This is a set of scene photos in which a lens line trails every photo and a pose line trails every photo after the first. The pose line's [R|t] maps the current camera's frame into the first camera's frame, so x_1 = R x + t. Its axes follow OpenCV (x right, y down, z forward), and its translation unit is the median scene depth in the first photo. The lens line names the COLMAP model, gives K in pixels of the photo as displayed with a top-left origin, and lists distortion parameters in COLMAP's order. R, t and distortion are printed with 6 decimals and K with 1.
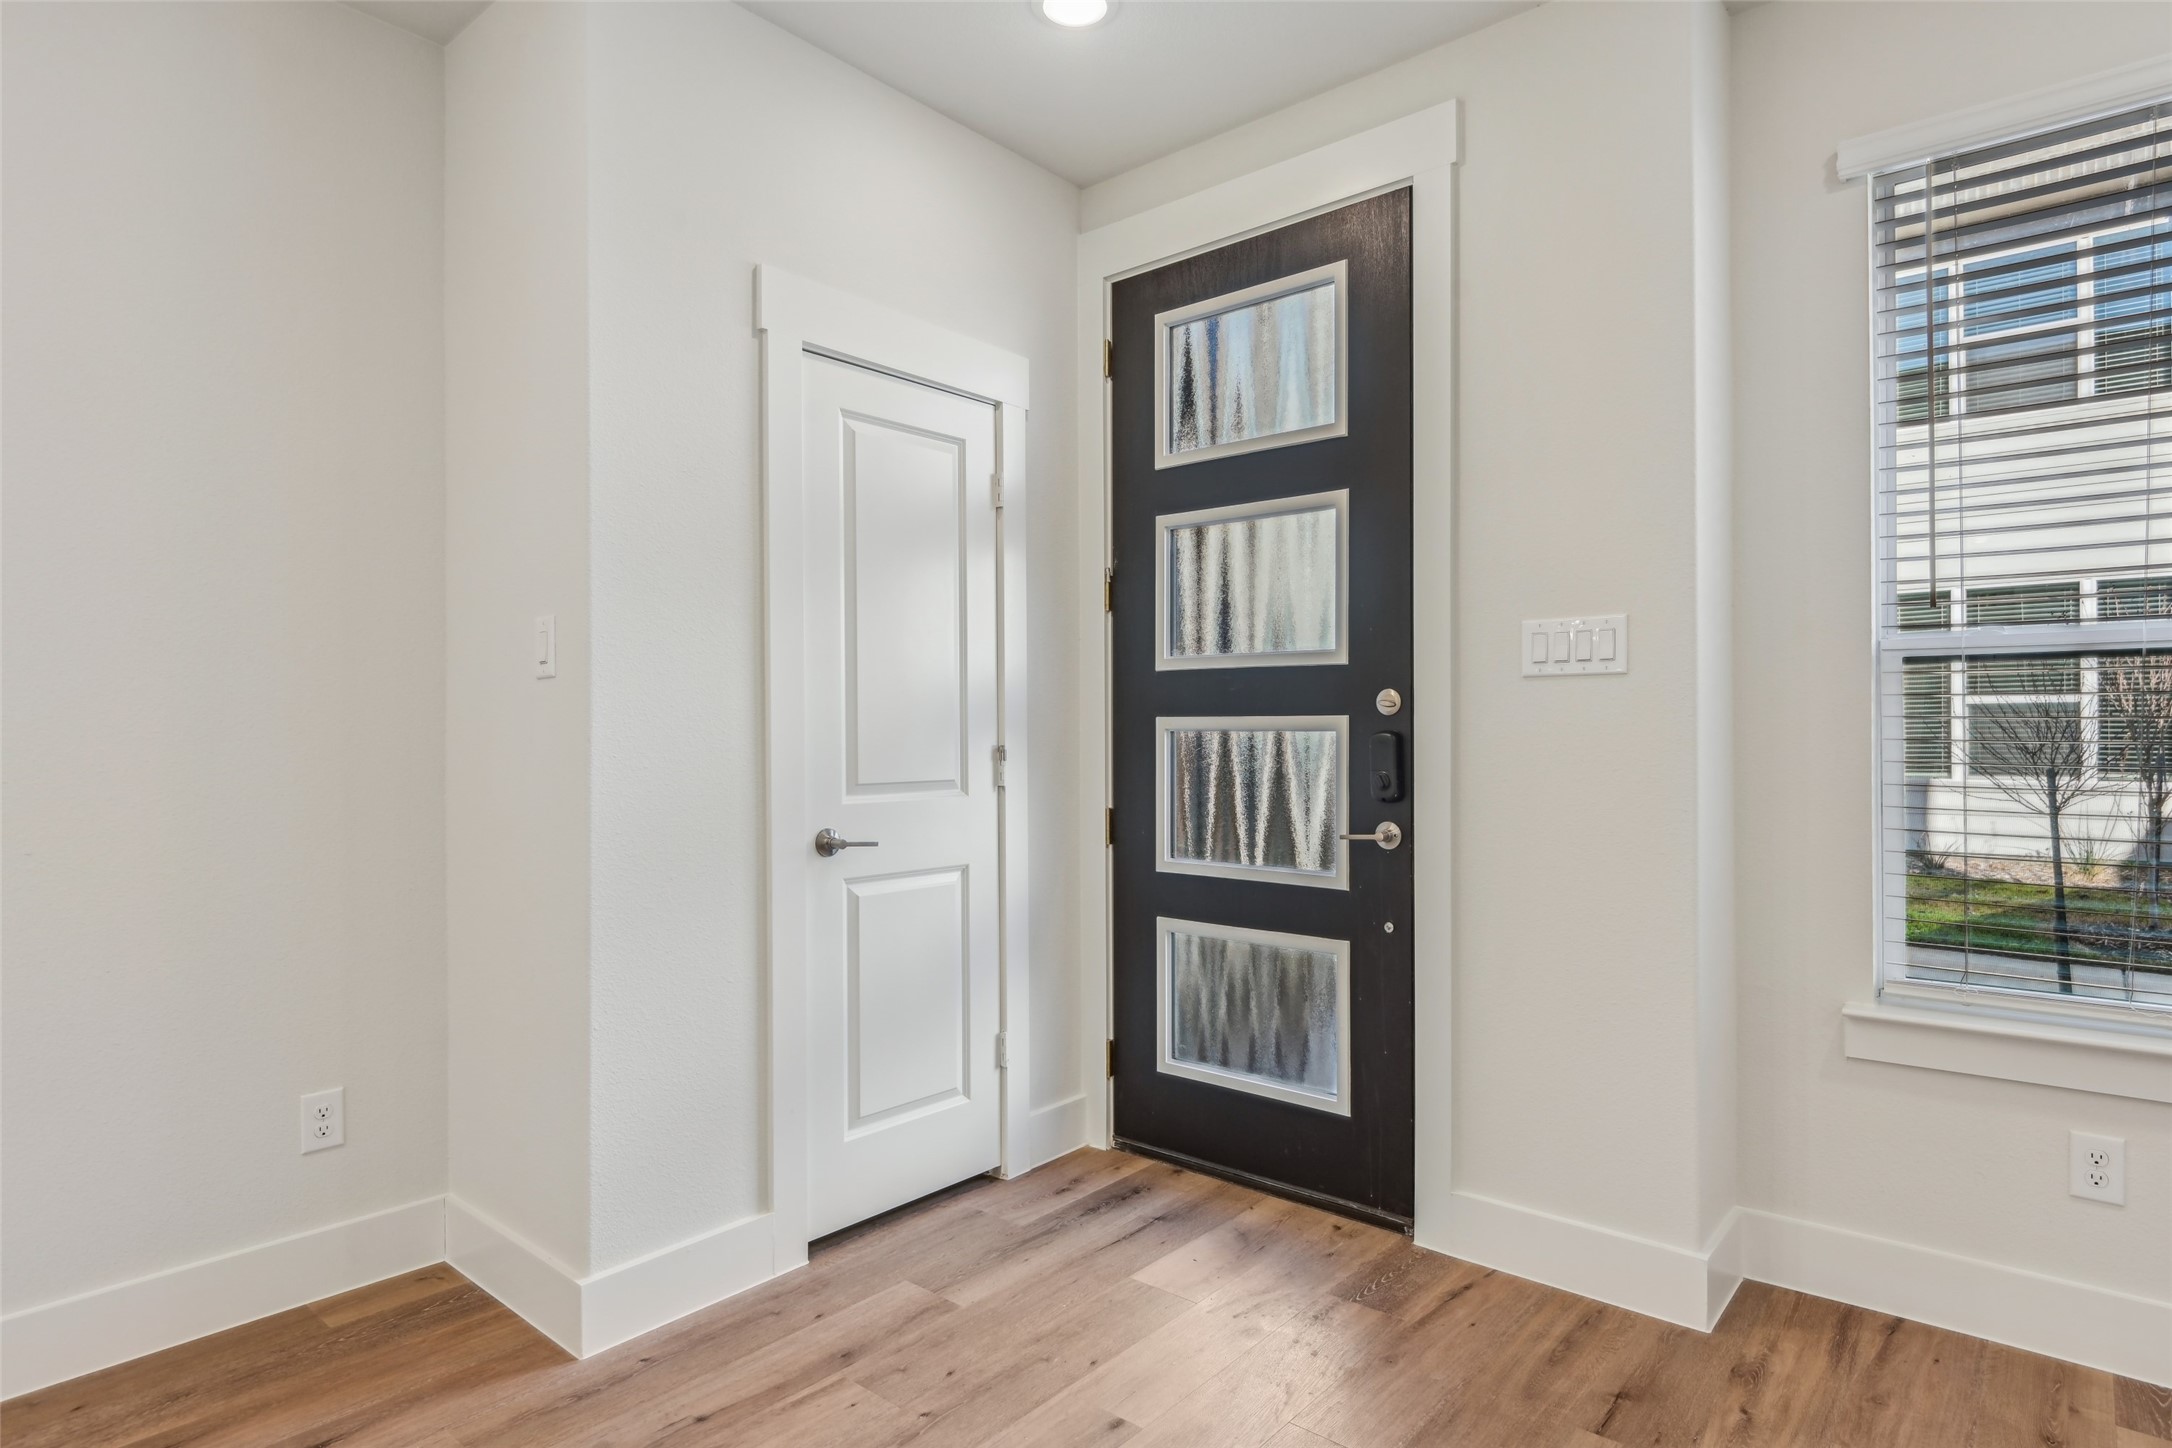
lens RADIAL K [[1167.4, 0, 1098.3], [0, 1167.4, 722.0], [0, 0, 1]] dist [0.007490, -0.011486]
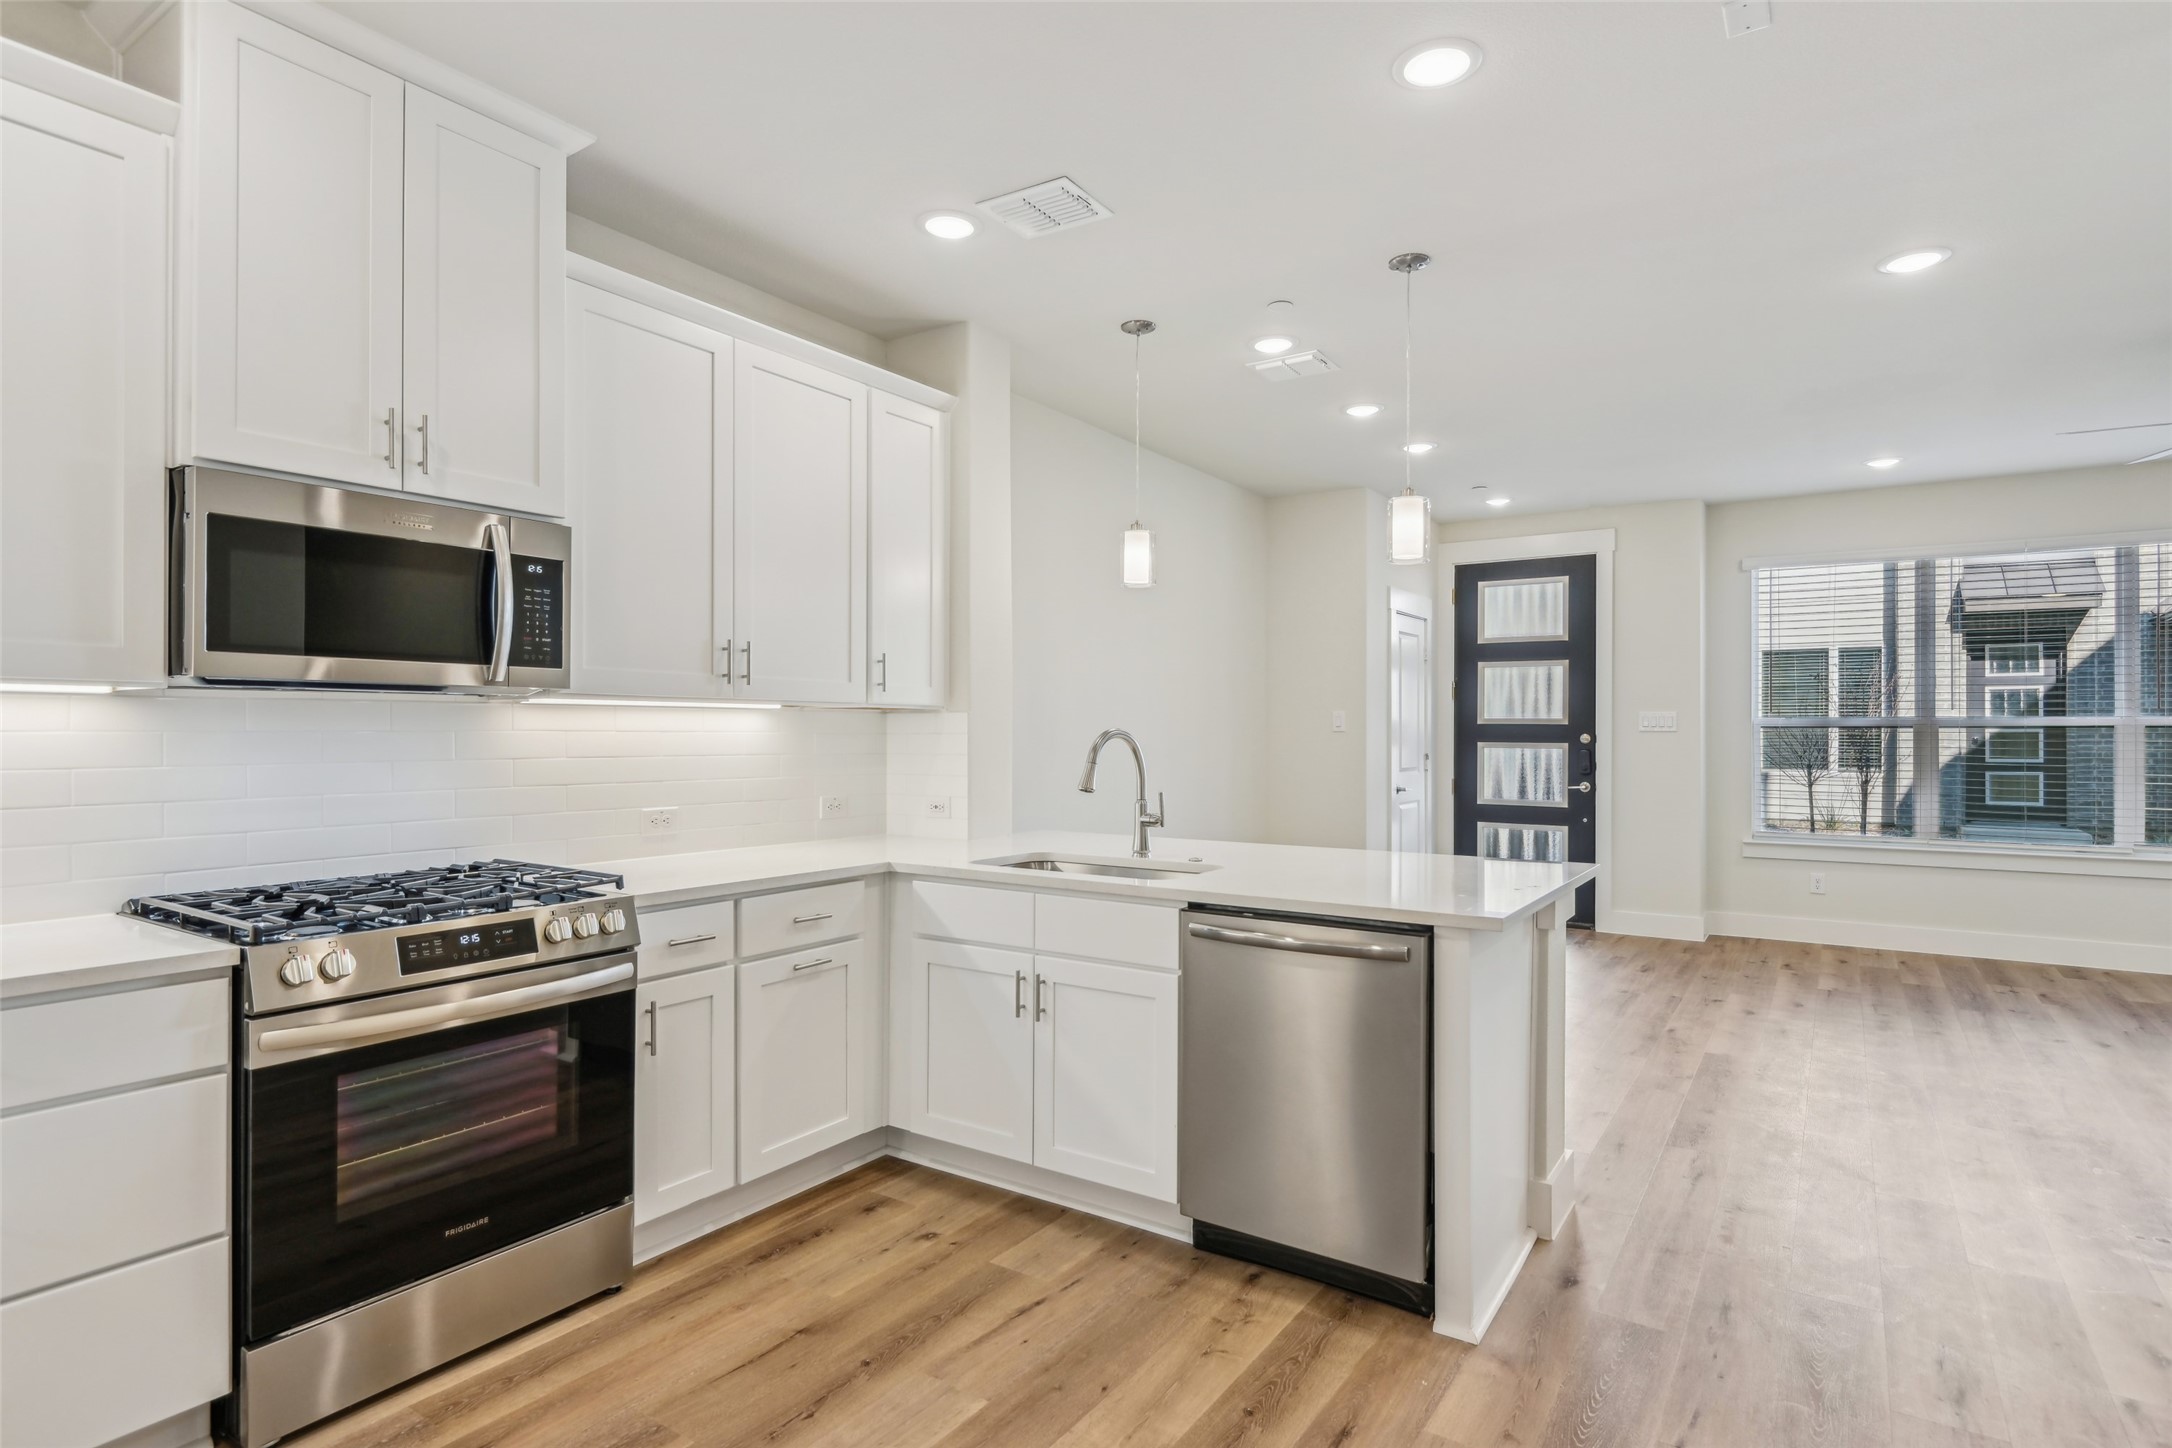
lens RADIAL K [[1135.9, 0, 1086.0], [0, 1135.9, 724.0], [0, 0, 1]] dist [-0.003934, -0.000620]
pose [[0.993934, 0.005141, 0.109855, -1.292104], [-0.004874, 0.999984, -0.002692, -0.041260], [-0.109867, 0.002141, 0.993944, -1.629039]]
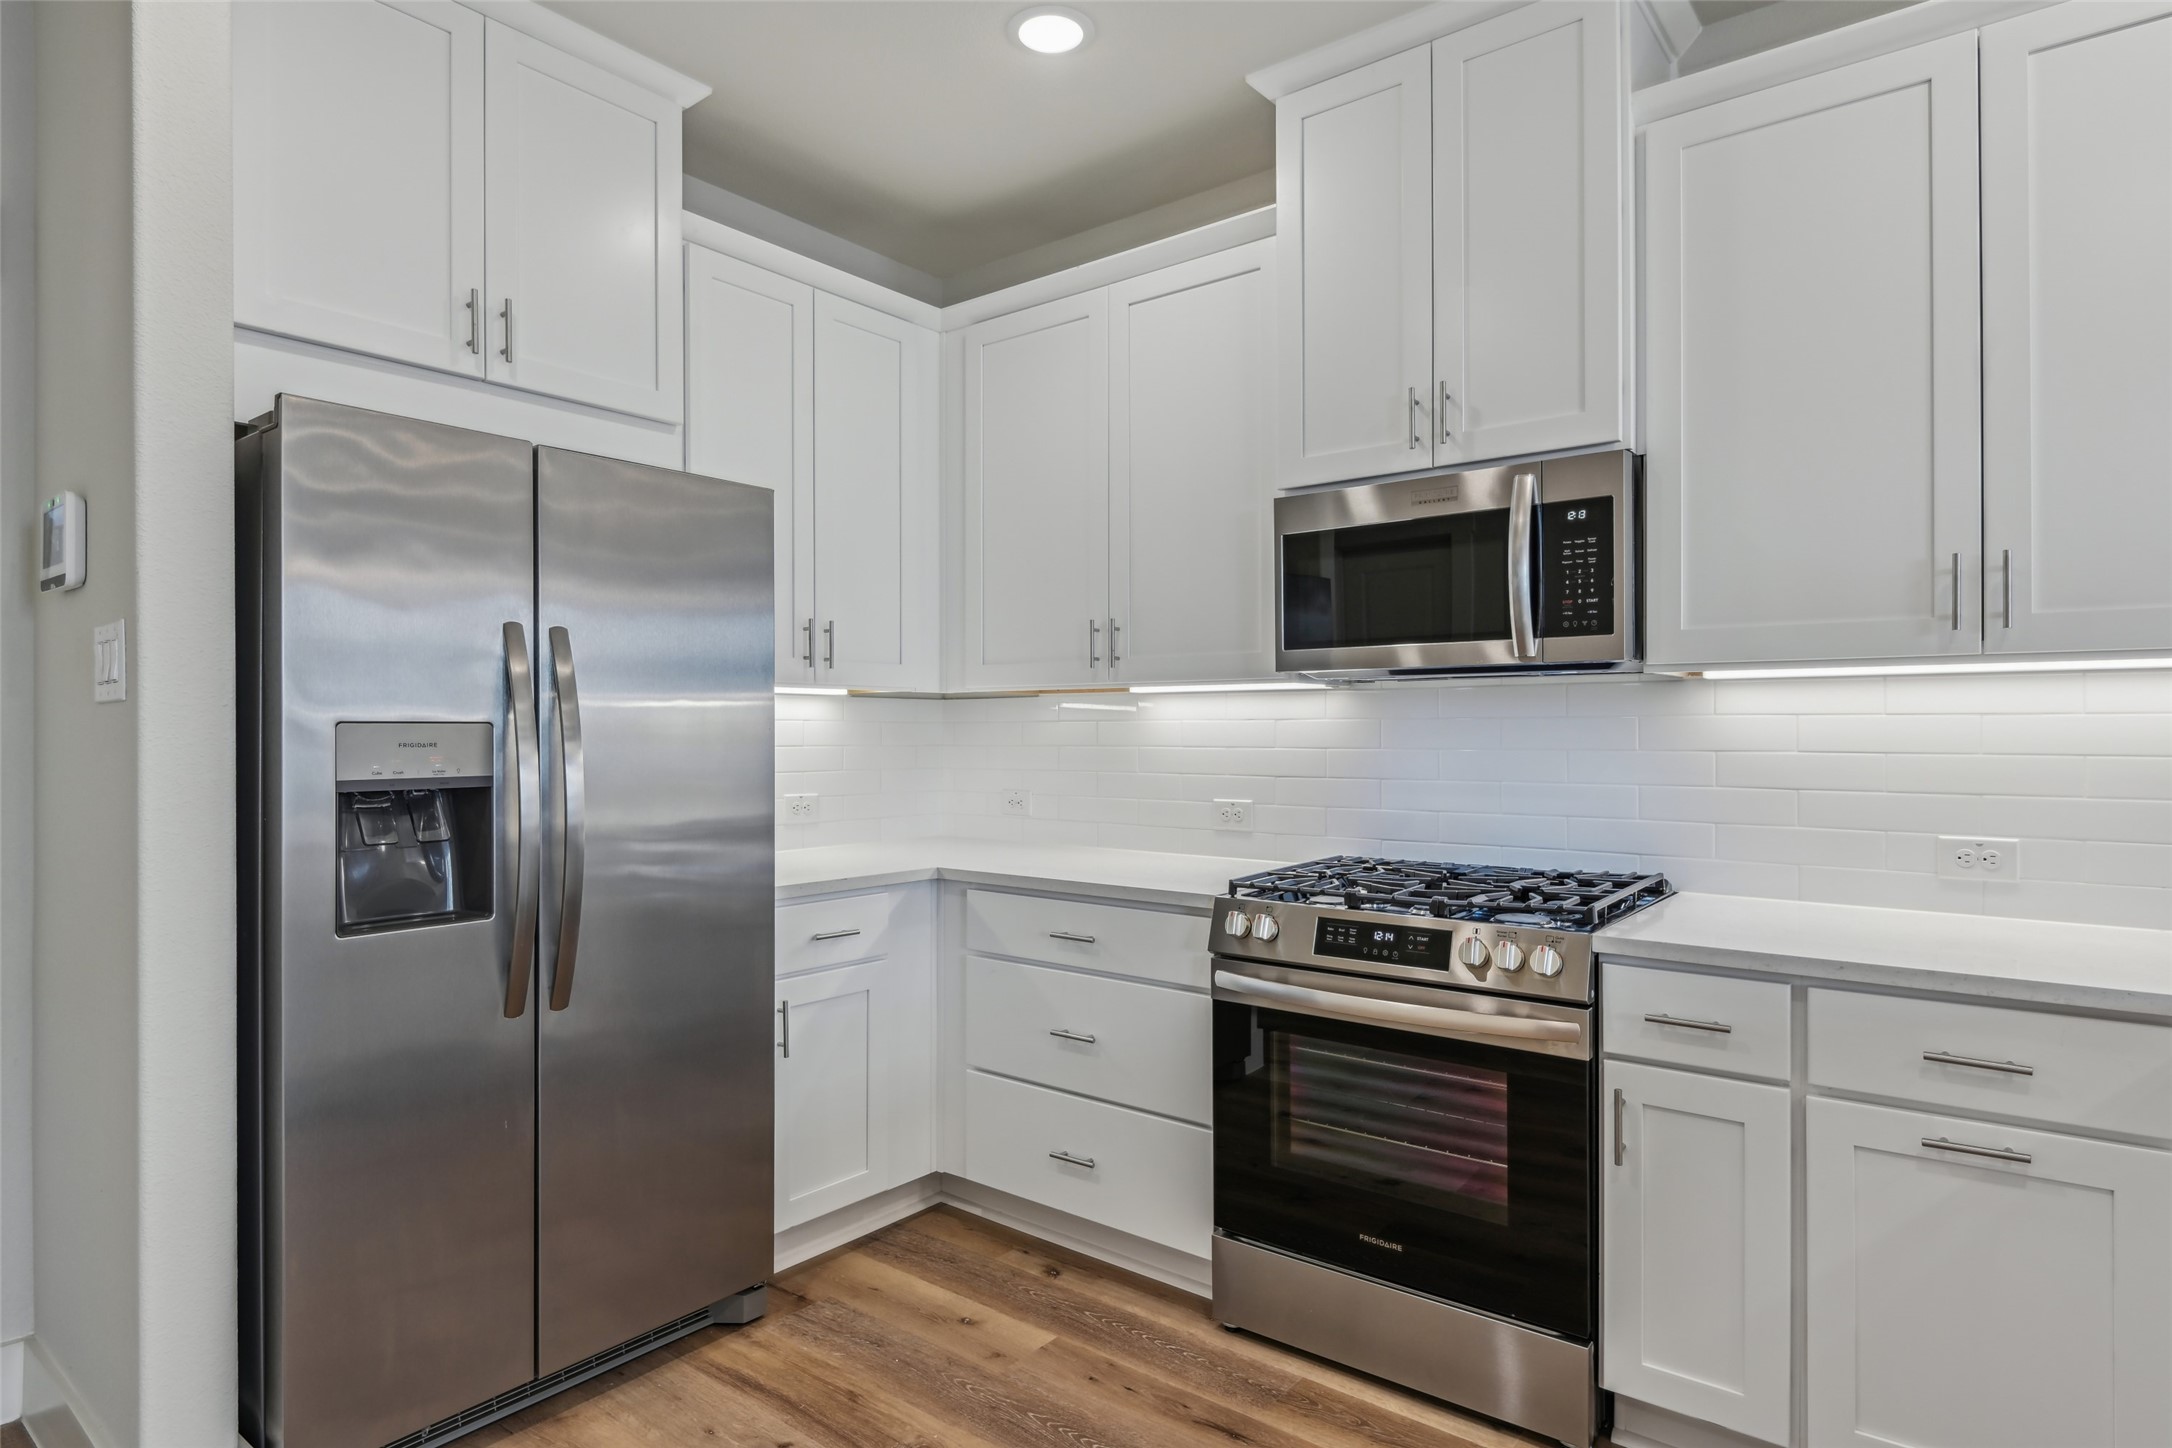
lens RADIAL K [[1167.4, 0, 1098.3], [0, 1167.4, 722.0], [0, 0, 1]] dist [0.007490, -0.011486]
pose [[0.030013, -0.004375, -0.999540, -0.815640], [0.004190, 0.999982, -0.004251, -0.027060], [0.999541, -0.004061, 0.030031, -0.915368]]
